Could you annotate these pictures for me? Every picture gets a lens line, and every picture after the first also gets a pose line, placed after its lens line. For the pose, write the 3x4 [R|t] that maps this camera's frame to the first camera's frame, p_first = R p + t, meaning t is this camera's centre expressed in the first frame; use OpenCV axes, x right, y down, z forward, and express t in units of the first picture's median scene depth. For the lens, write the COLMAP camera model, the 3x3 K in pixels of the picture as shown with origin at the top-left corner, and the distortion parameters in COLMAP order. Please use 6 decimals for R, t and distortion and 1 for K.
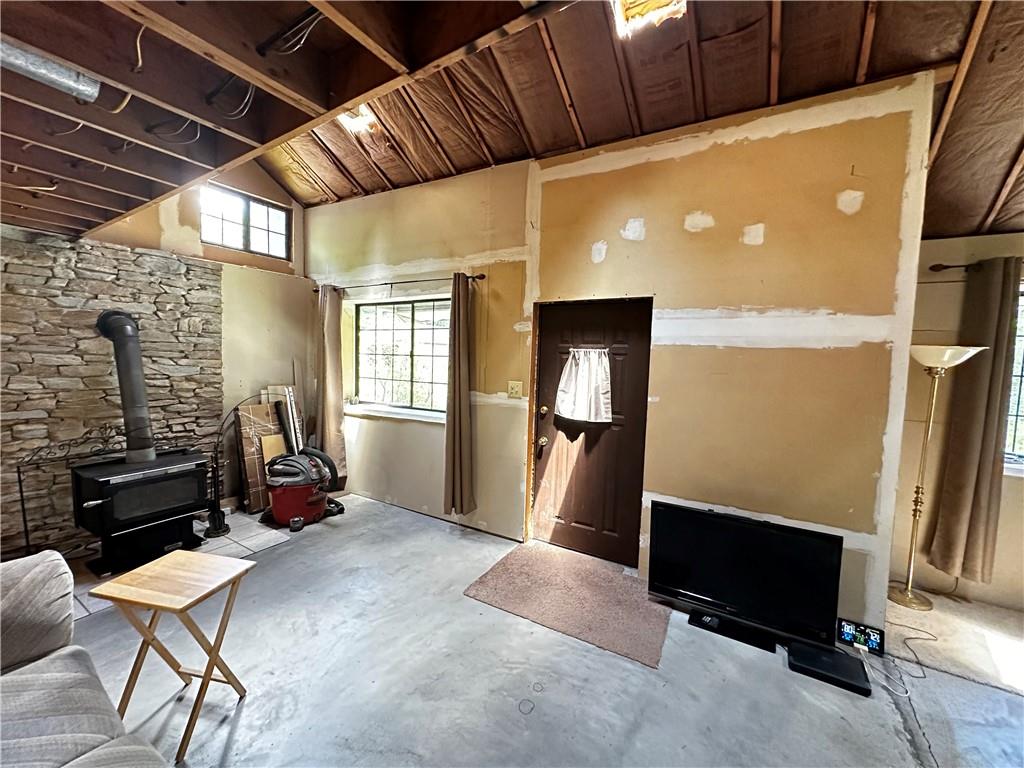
lens RADIAL K [[410.3, 0, 513.9], [0, 410.3, 384.7], [0, 0, 1]] dist [-0.003661, 0.001412]
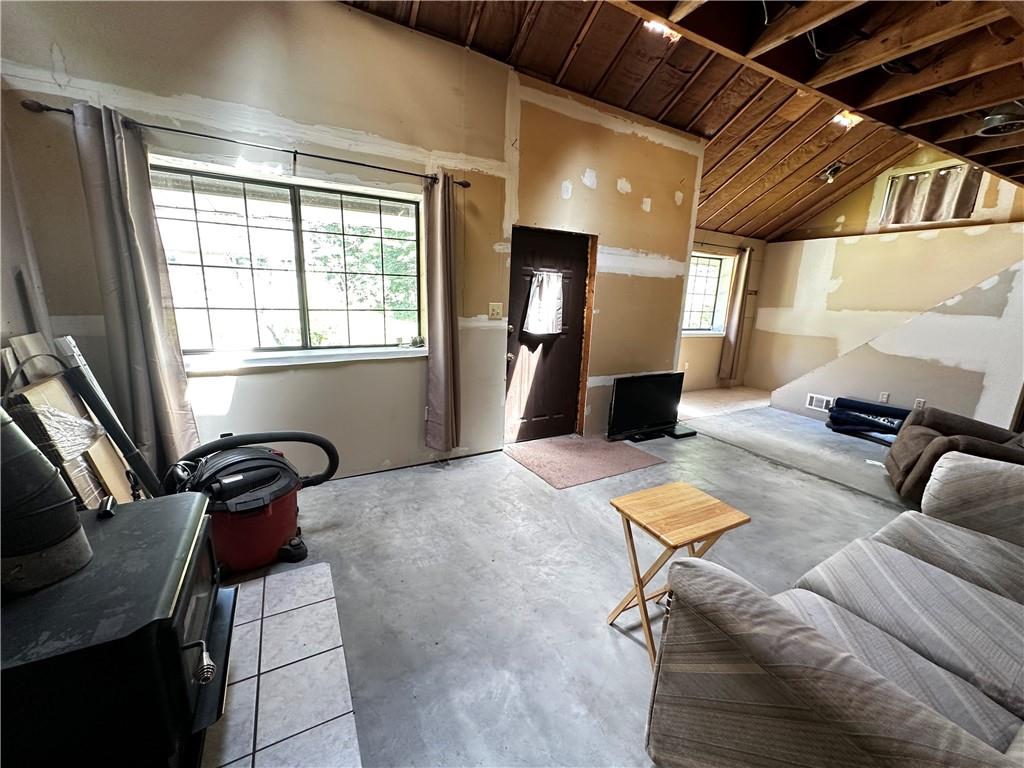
lens RADIAL K [[410.3, 0, 511.1], [0, 410.3, 383.7], [0, 0, 1]] dist [-0.003661, 0.001412]
pose [[0.500386, -0.202139, 0.841875, -0.906514], [0.033405, 0.976147, 0.214523, -0.030132], [-0.865158, -0.079221, 0.495203, 0.459984]]
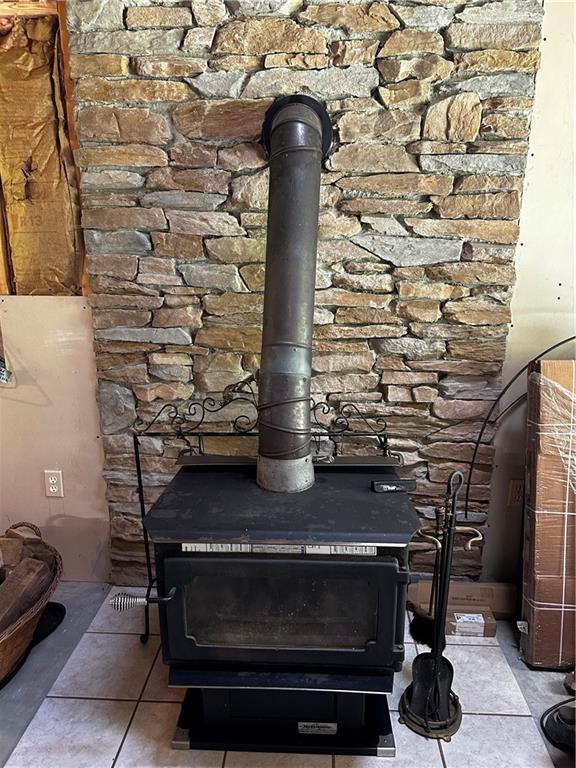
lens RADIAL K [[541.5, 0, 287.8], [0, 541.5, 389.5], [0, 0, 1]] dist [0.024285, -0.032381]
pose [[0.477728, 0.206003, -0.854013, -0.447977], [-0.046403, 0.976678, 0.209635, -0.009368], [0.877281, -0.060519, 0.476146, 0.702123]]
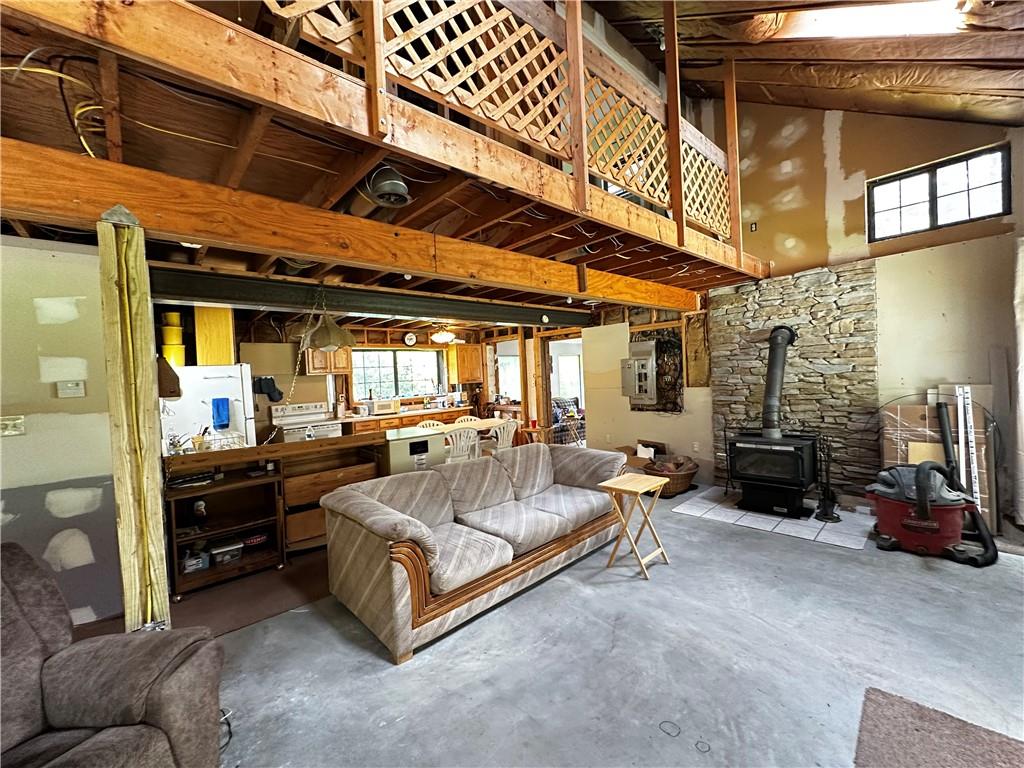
lens RADIAL K [[410.3, 0, 508.8], [0, 410.3, 384.0], [0, 0, 1]] dist [-0.003661, 0.001412]
pose [[-0.269059, 0.005589, -0.963108, 0.551880], [-0.019841, 0.999739, 0.011345, 0.012684], [0.962919, 0.022162, -0.268877, 0.491334]]
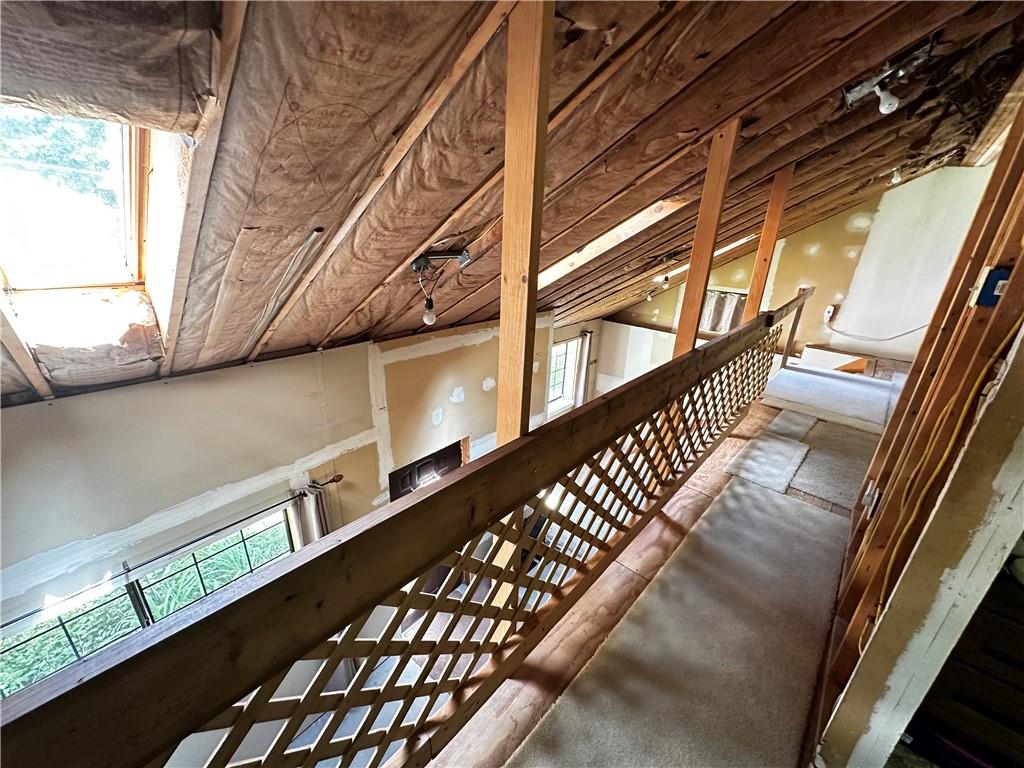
lens RADIAL K [[410.3, 0, 512.5], [0, 410.3, 385.1], [0, 0, 1]] dist [-0.003661, 0.001412]
pose [[0.162182, -0.378107, 0.911445, -0.751188], [0.029773, 0.925128, 0.378485, -0.784246], [-0.986312, -0.034247, 0.161297, 0.538277]]
